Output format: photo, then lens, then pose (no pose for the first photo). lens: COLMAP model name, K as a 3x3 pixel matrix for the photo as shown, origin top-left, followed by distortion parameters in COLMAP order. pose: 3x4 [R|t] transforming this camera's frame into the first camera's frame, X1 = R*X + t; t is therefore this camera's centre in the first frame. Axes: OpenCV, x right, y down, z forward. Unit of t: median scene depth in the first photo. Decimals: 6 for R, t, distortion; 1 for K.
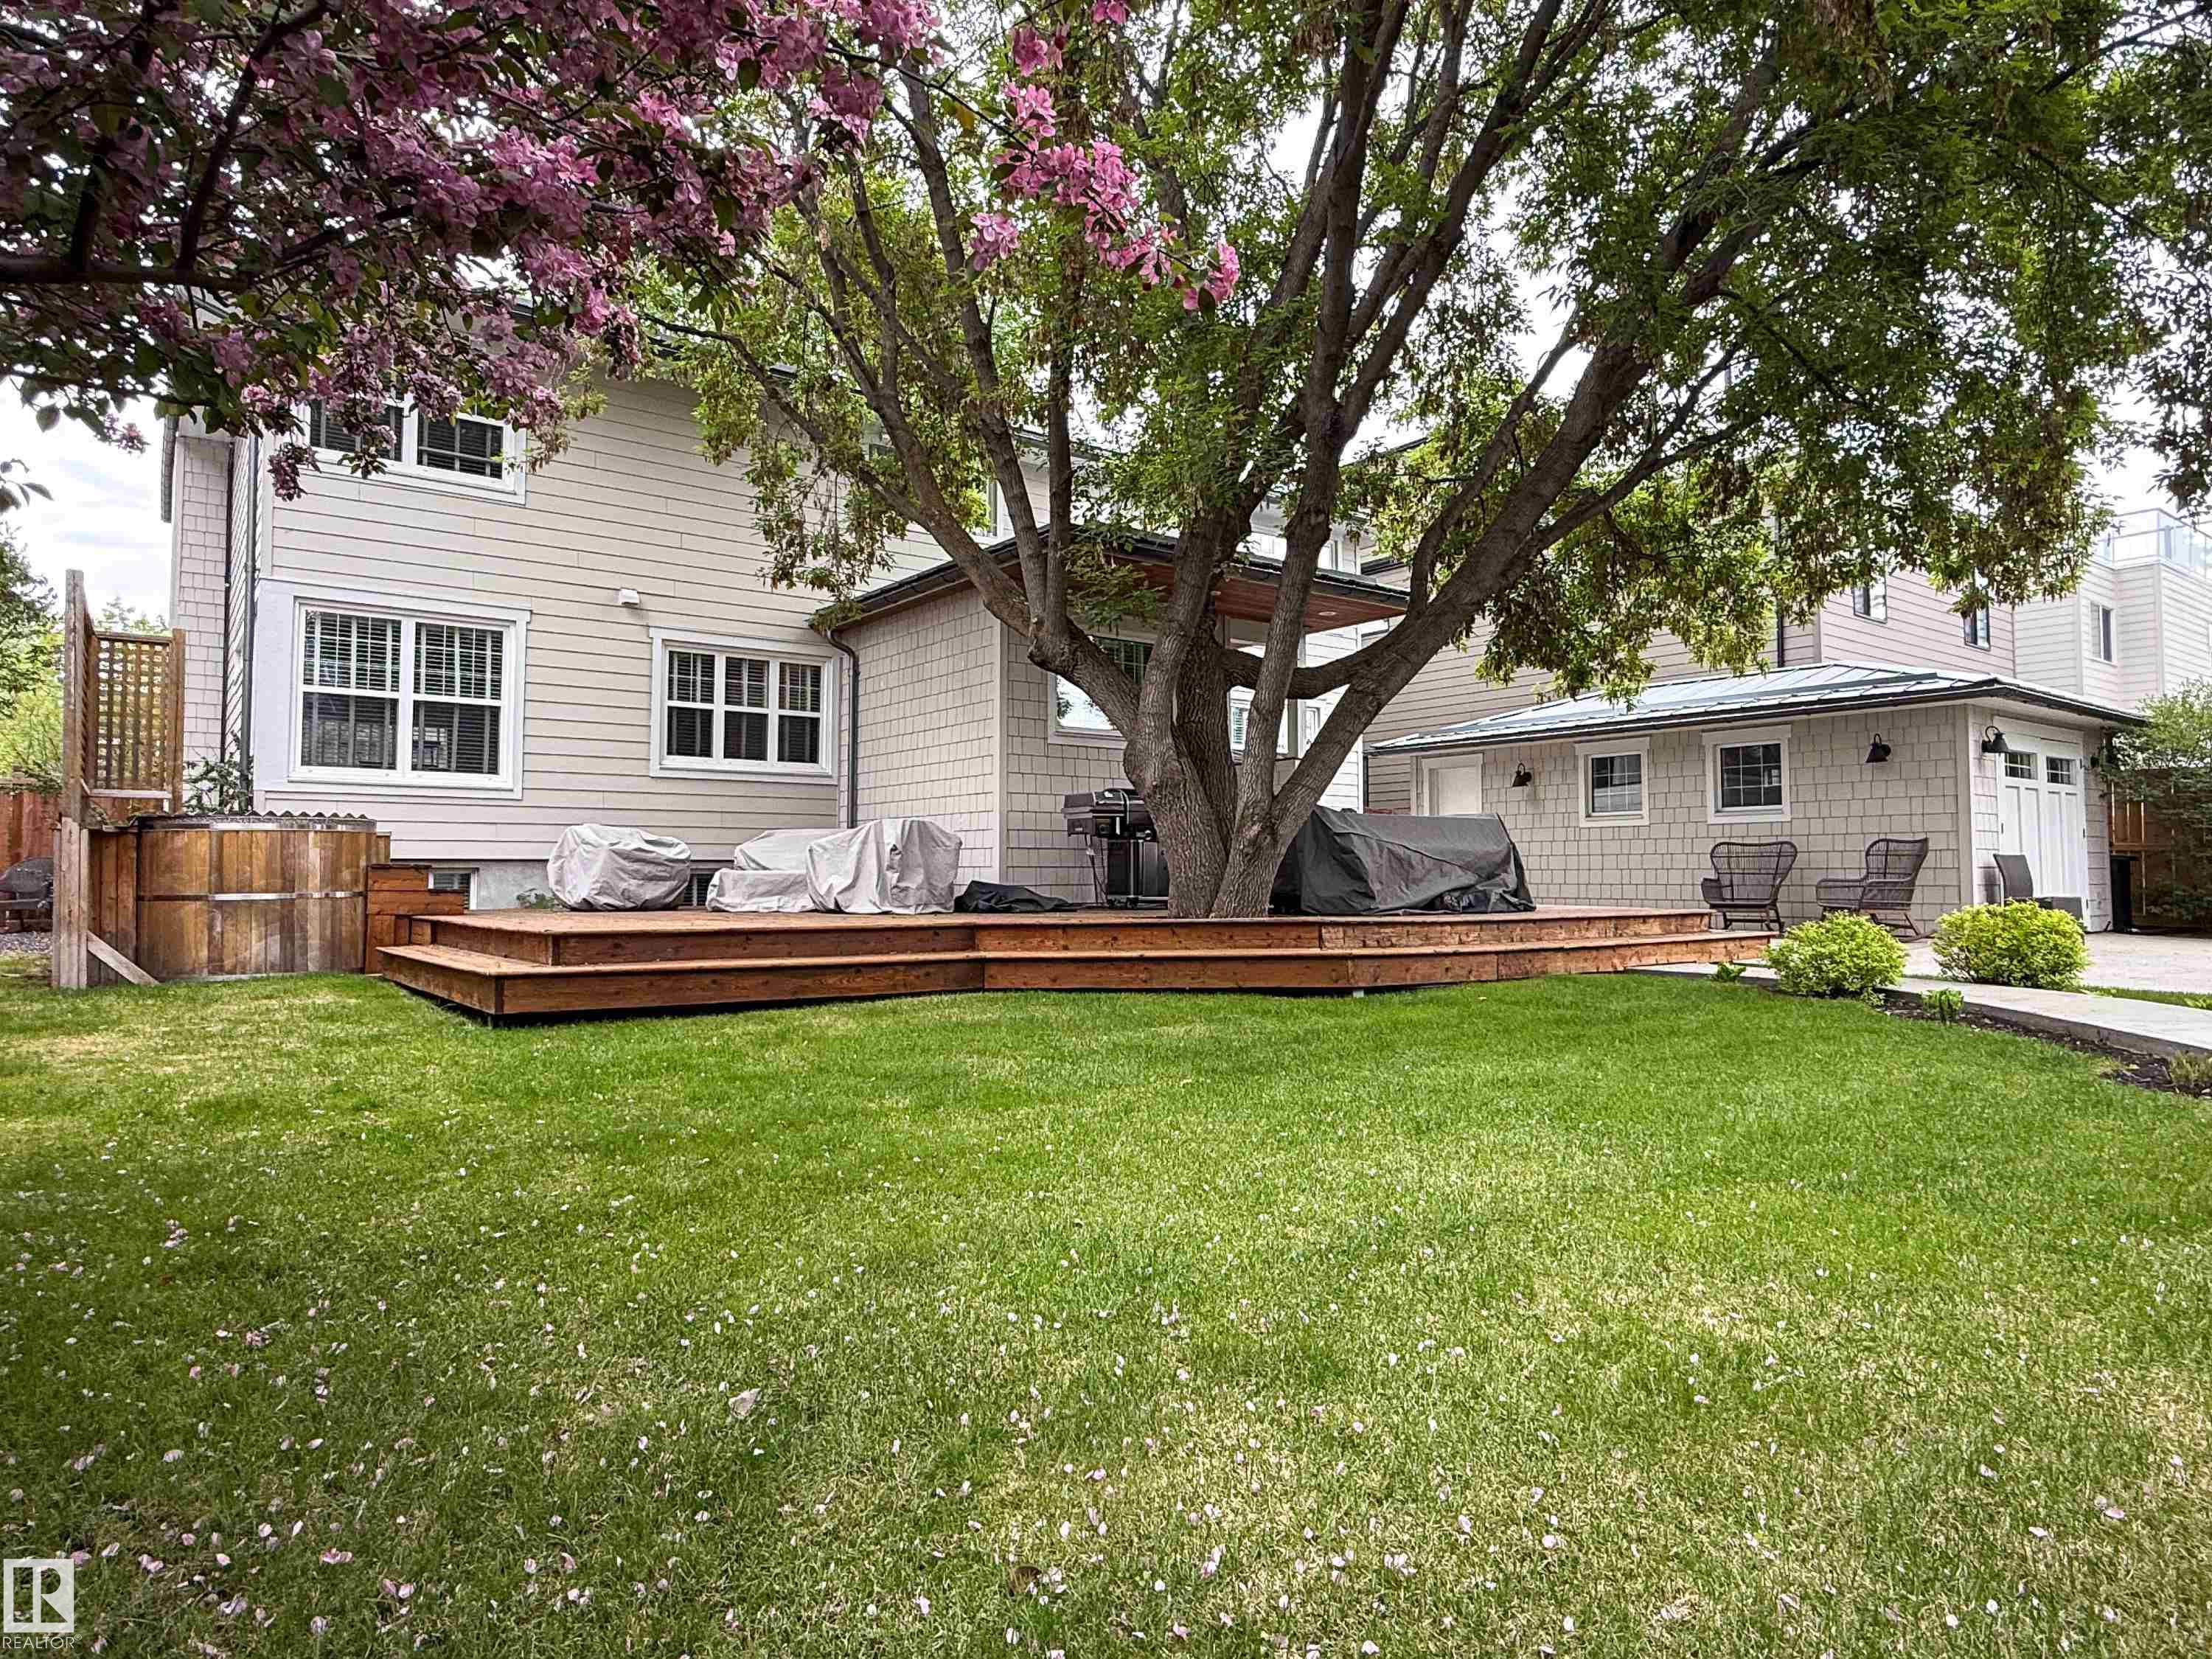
lens RADIAL K [[1315.9, 0, 1099.7], [0, 1315.9, 829.7], [0, 0, 1]] dist [0.003750, -0.001357]
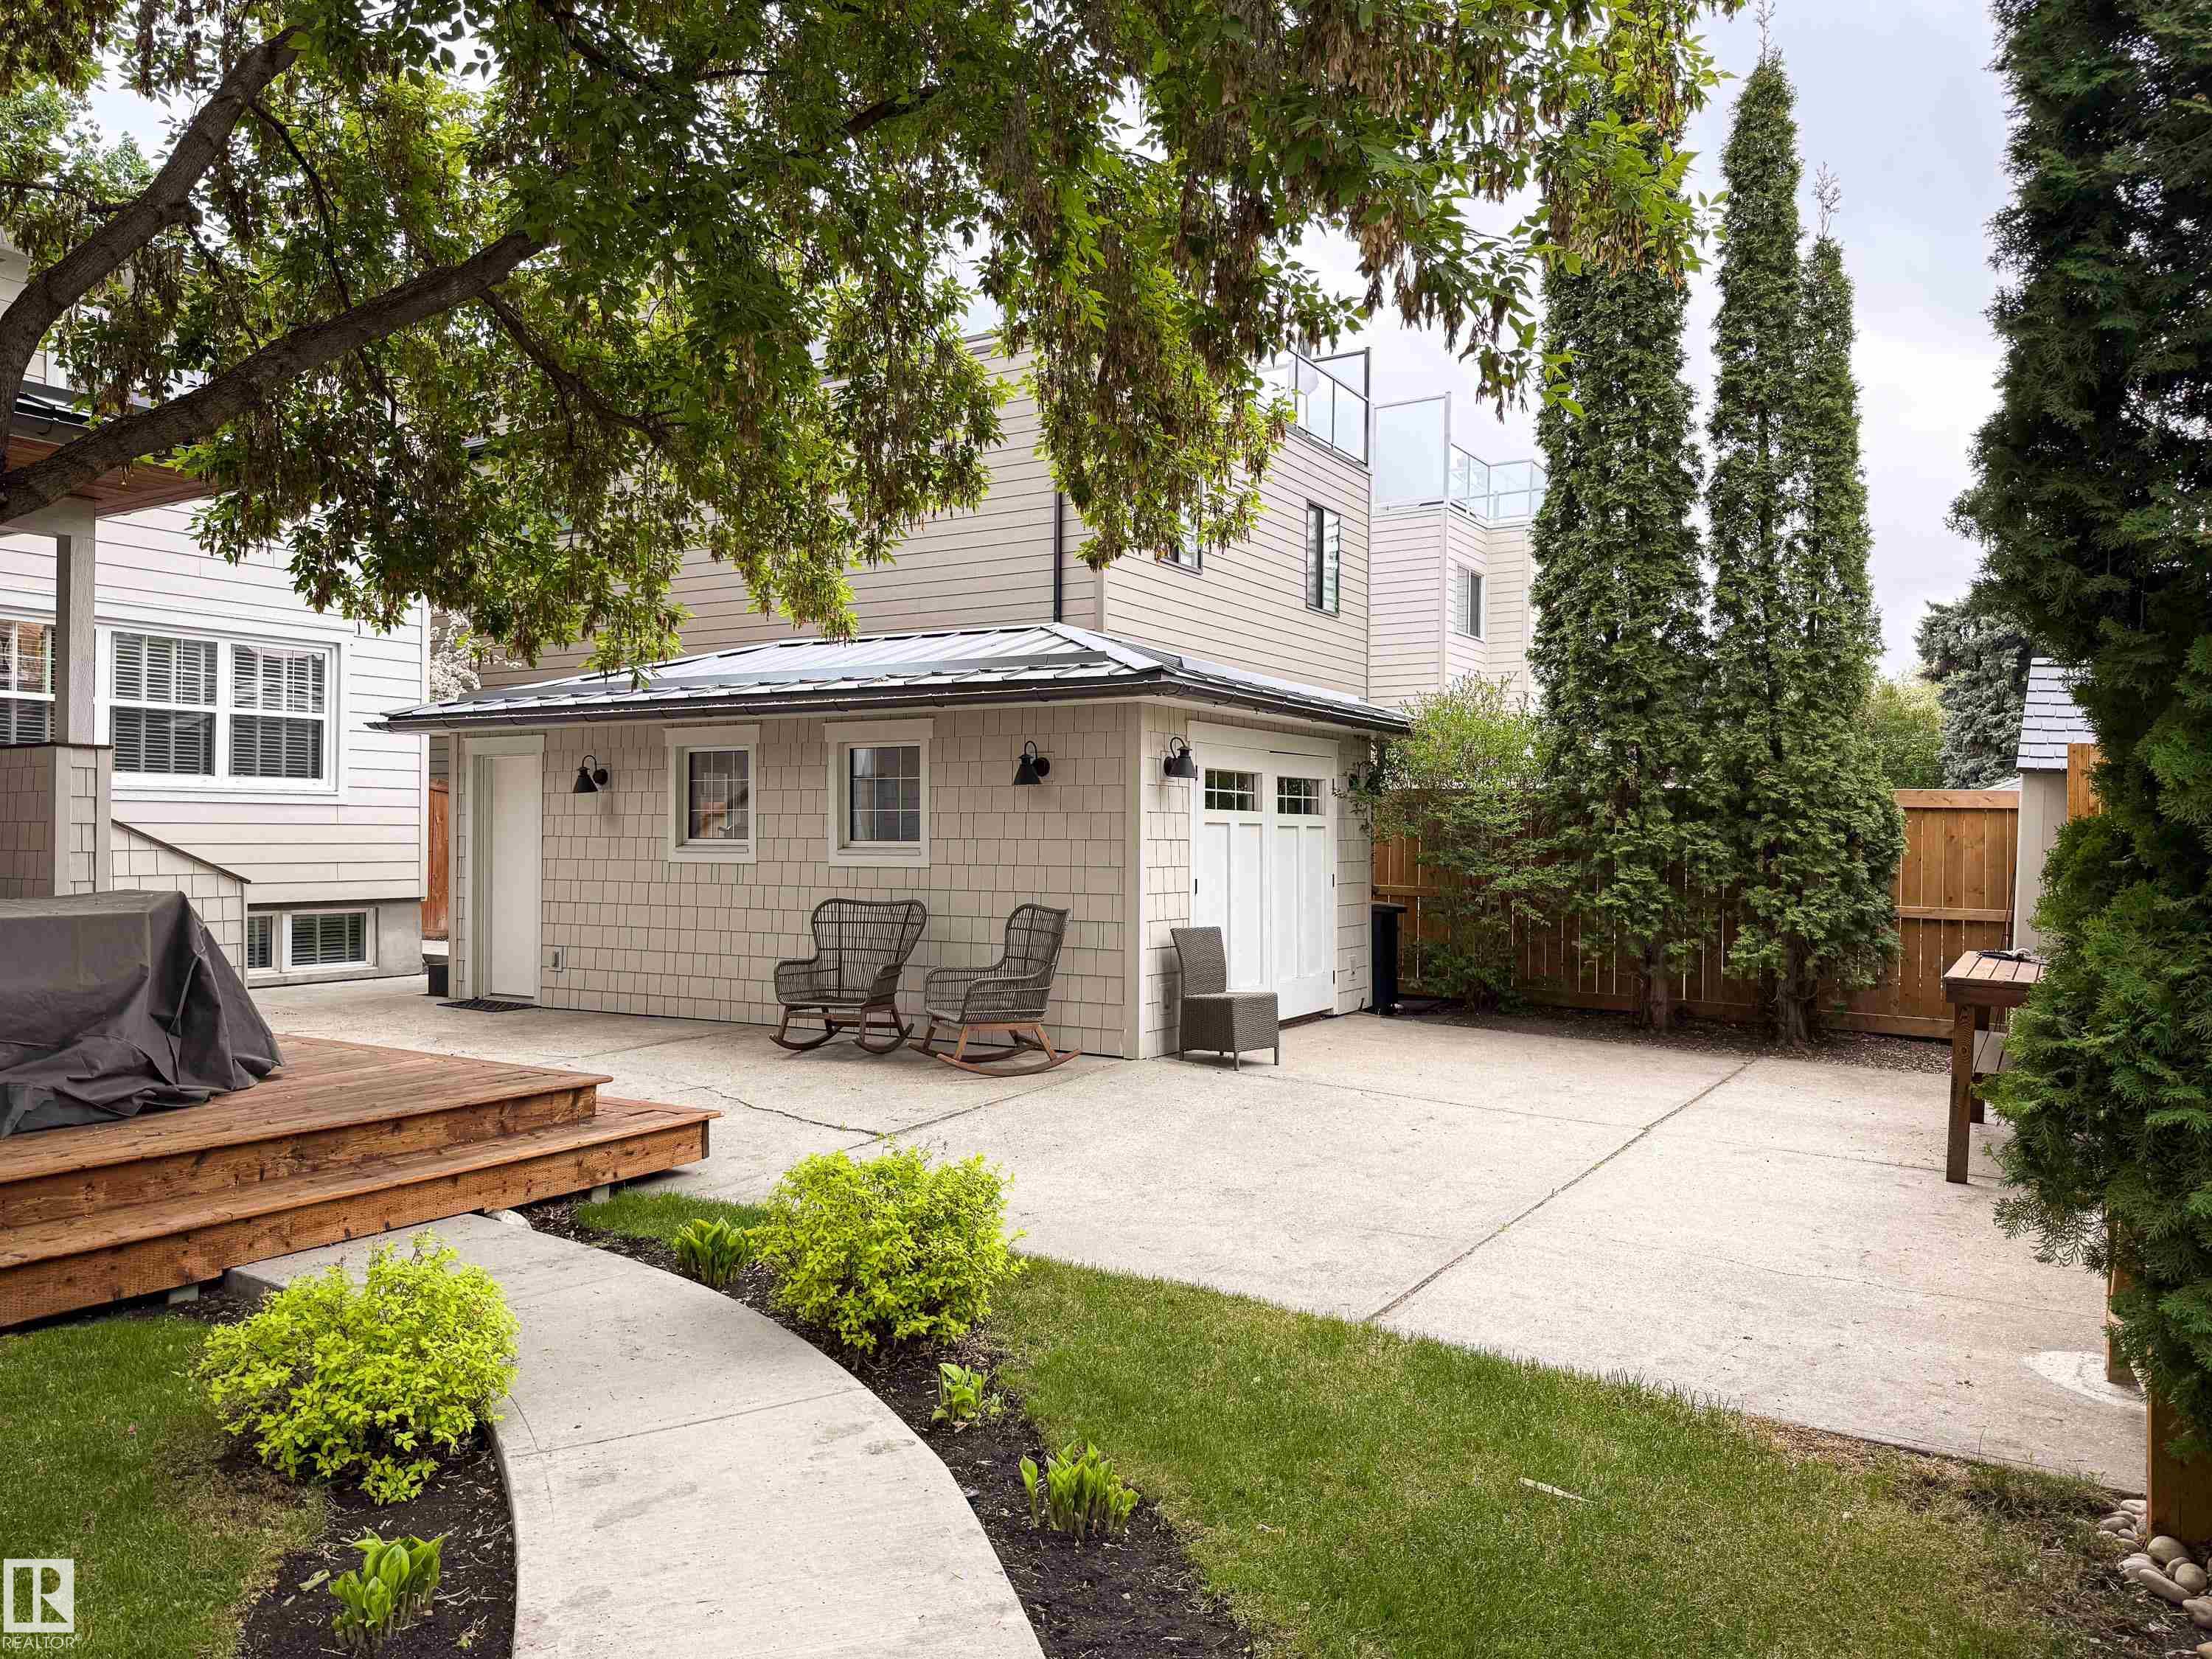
lens RADIAL K [[1539.8, 0, 1115.8], [0, 1539.8, 829.9], [0, 0, 1]] dist [0.035541, -0.045280]
pose [[0.929788, 0.008209, 0.368004, 0.355131], [-0.020414, 0.999363, 0.029285, -0.052262], [-0.367529, -0.034741, 0.929363, 0.283686]]
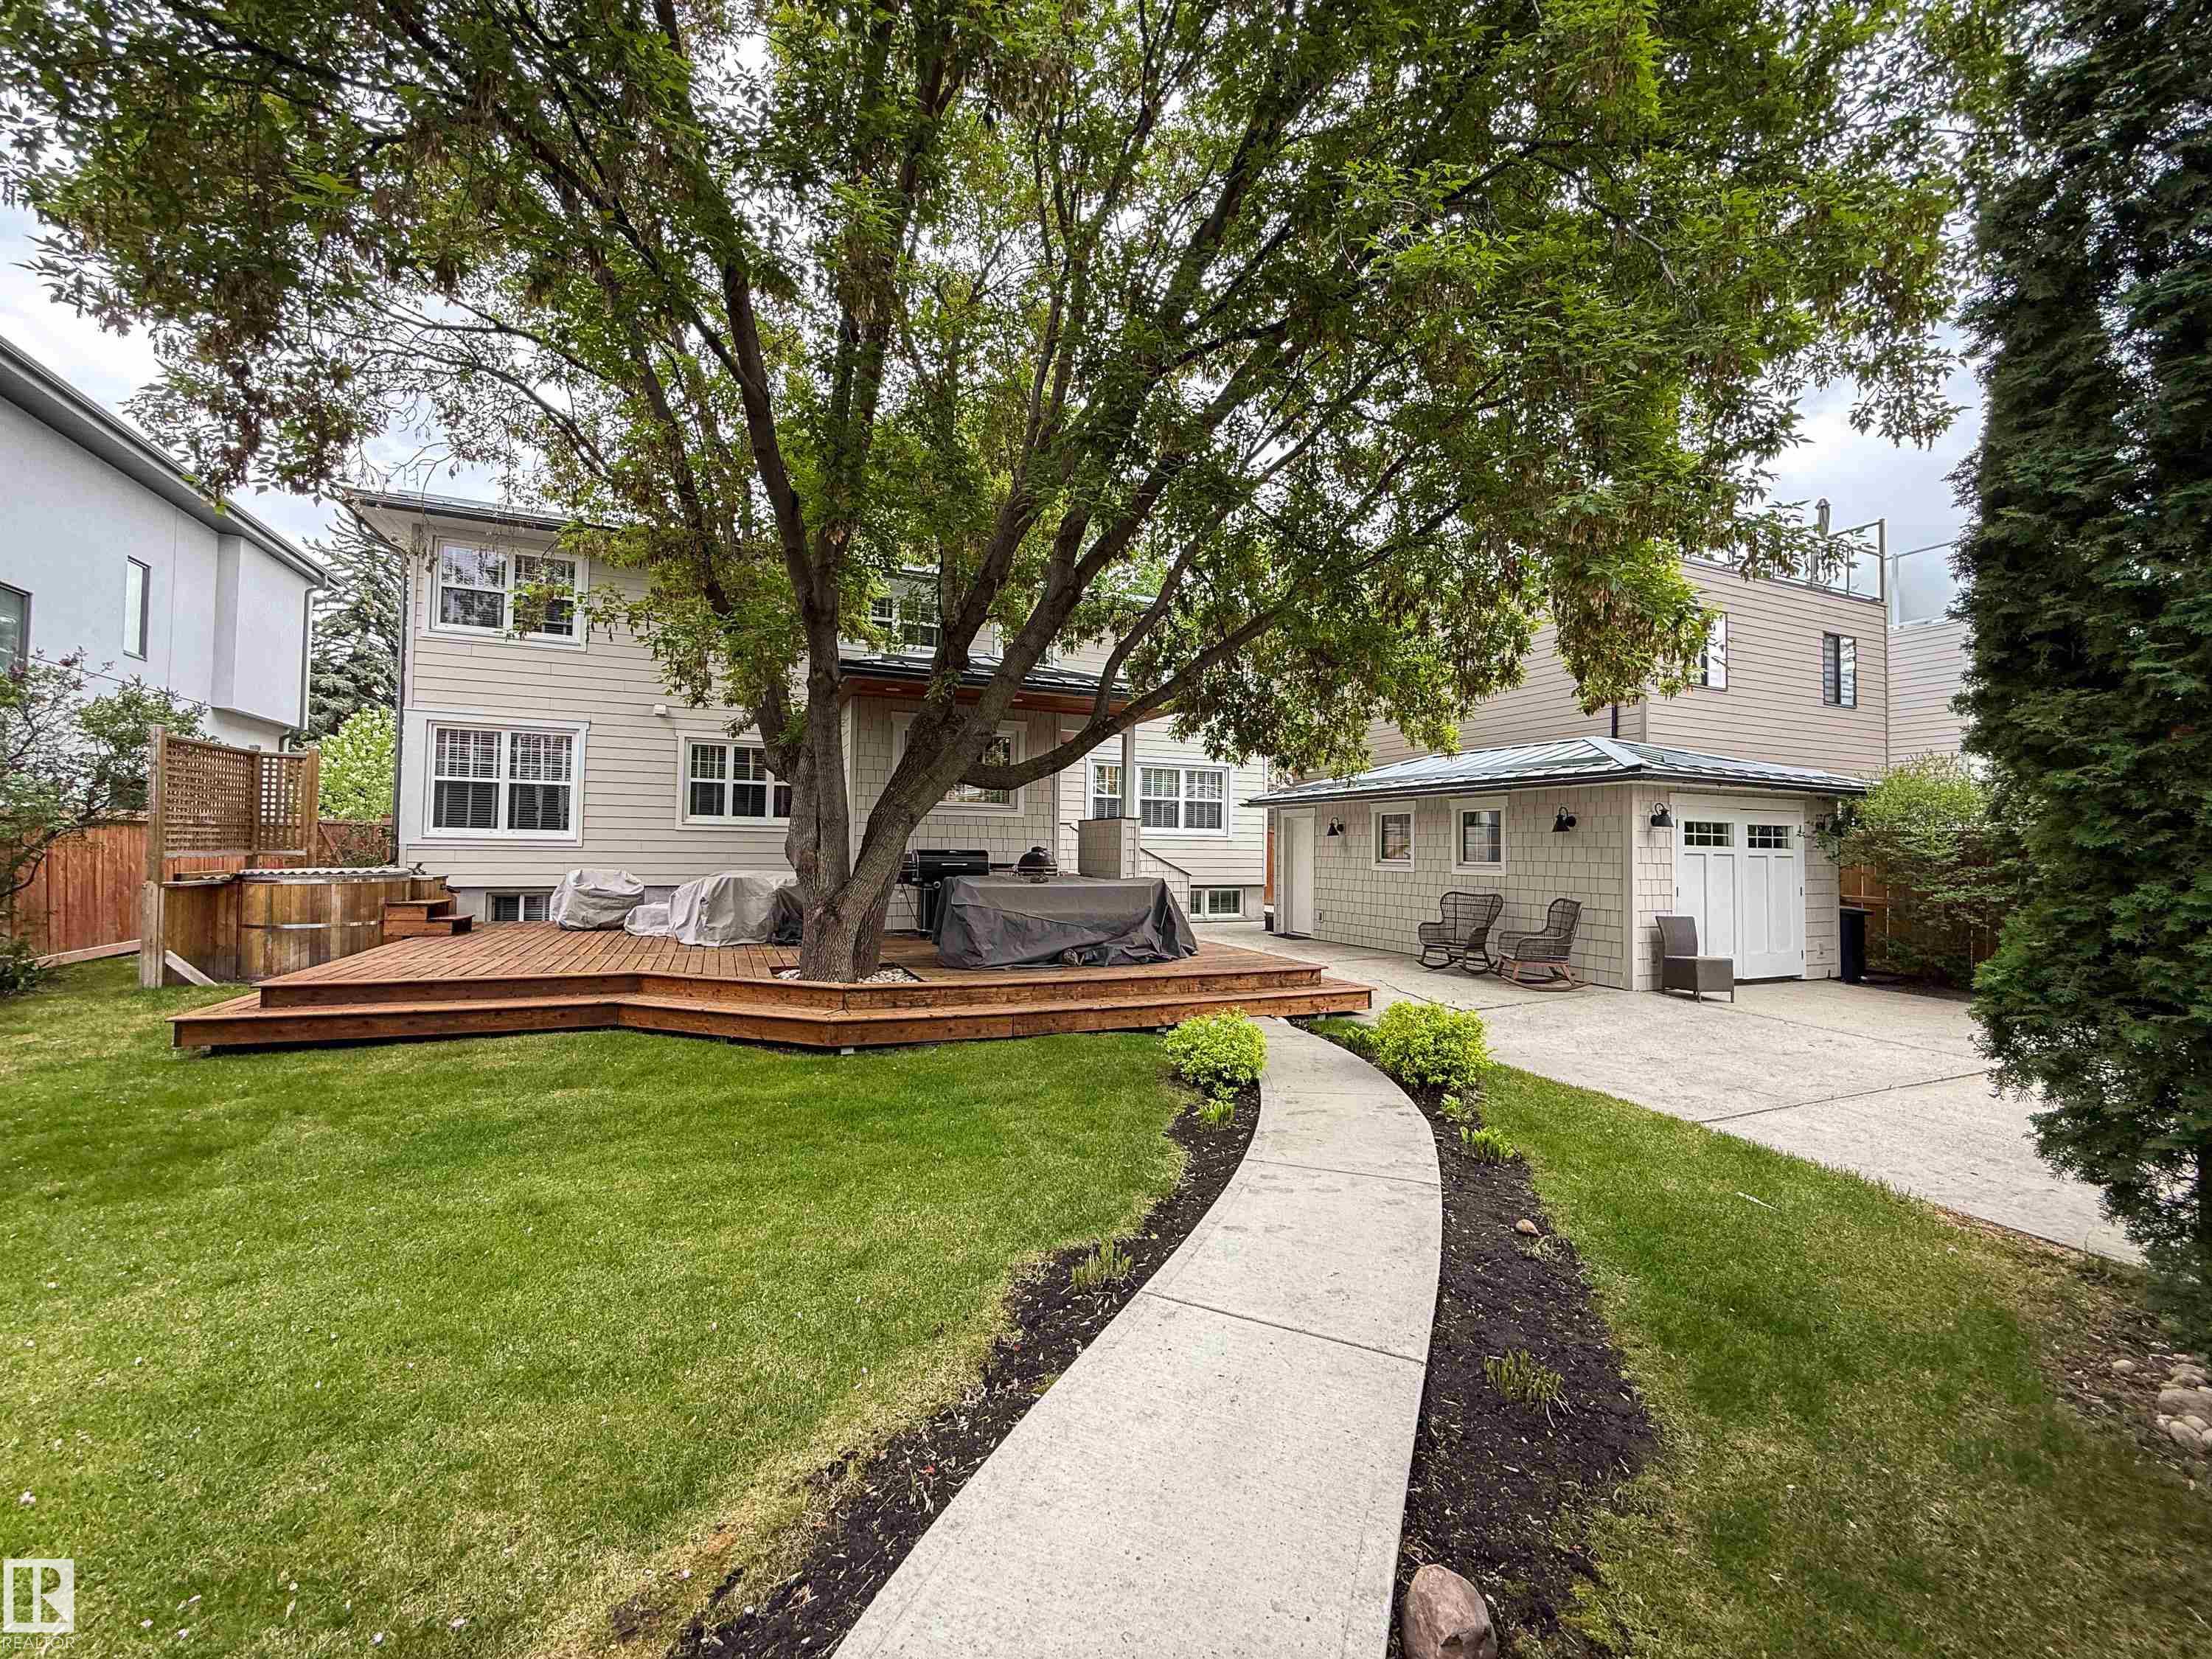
lens RADIAL K [[893.6, 0, 1105.7], [0, 893.6, 813.3], [0, 0, 1]] dist [0.001116, 0.001349]
pose [[0.971972, 0.006751, -0.234999, 0.384707], [-0.008034, 0.999958, -0.004503, -0.060994], [0.234958, 0.006265, 0.971985, 0.137067]]
